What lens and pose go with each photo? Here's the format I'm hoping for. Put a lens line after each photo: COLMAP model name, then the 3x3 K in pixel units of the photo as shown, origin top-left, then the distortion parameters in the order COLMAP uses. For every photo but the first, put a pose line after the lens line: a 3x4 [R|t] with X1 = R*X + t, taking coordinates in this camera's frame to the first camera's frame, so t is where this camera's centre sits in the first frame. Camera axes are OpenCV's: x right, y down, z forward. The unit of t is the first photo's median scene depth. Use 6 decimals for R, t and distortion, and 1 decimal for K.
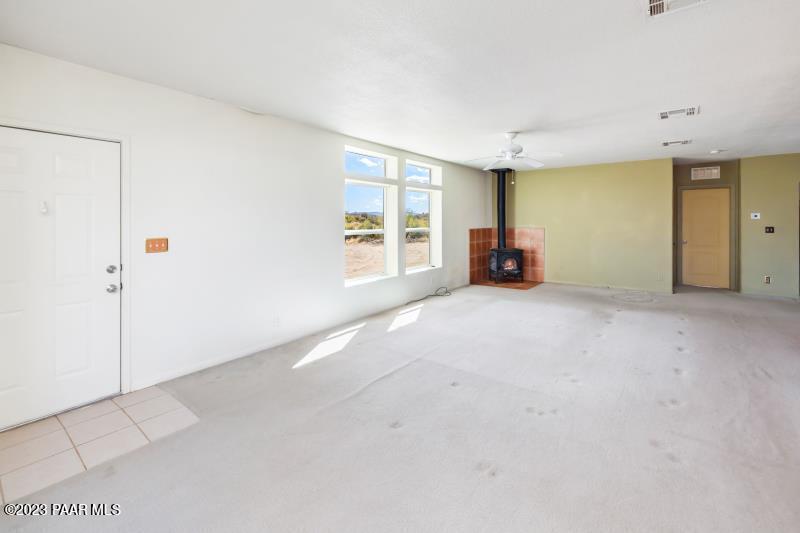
lens RADIAL K [[347.8, 0, 401.6], [0, 347.8, 225.5], [0, 0, 1]] dist [-0.000183, -0.000009]
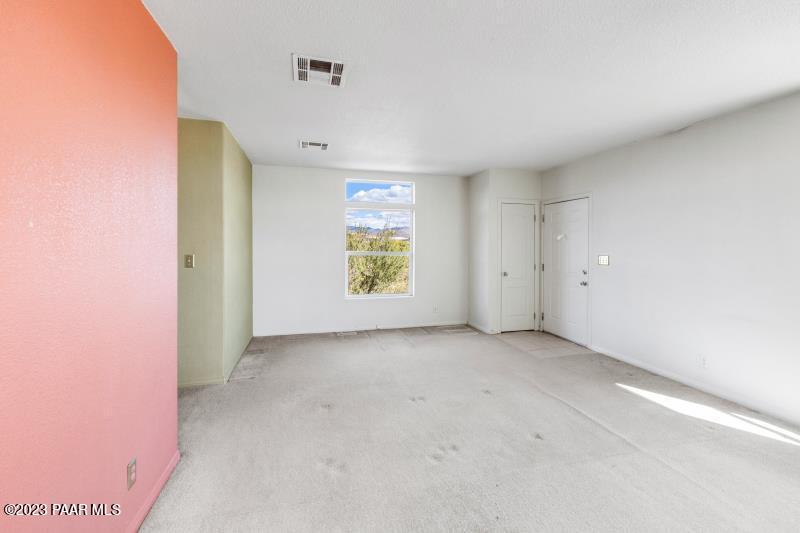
lens RADIAL K [[344.2, 0, 401.8], [0, 344.2, 254.7], [0, 0, 1]] dist [0.000166, -0.000051]
pose [[-0.596864, 0.025110, -0.801949, 0.436301], [-0.007297, 0.999299, 0.036720, -0.006176], [0.802309, 0.027769, -0.596262, 0.527527]]
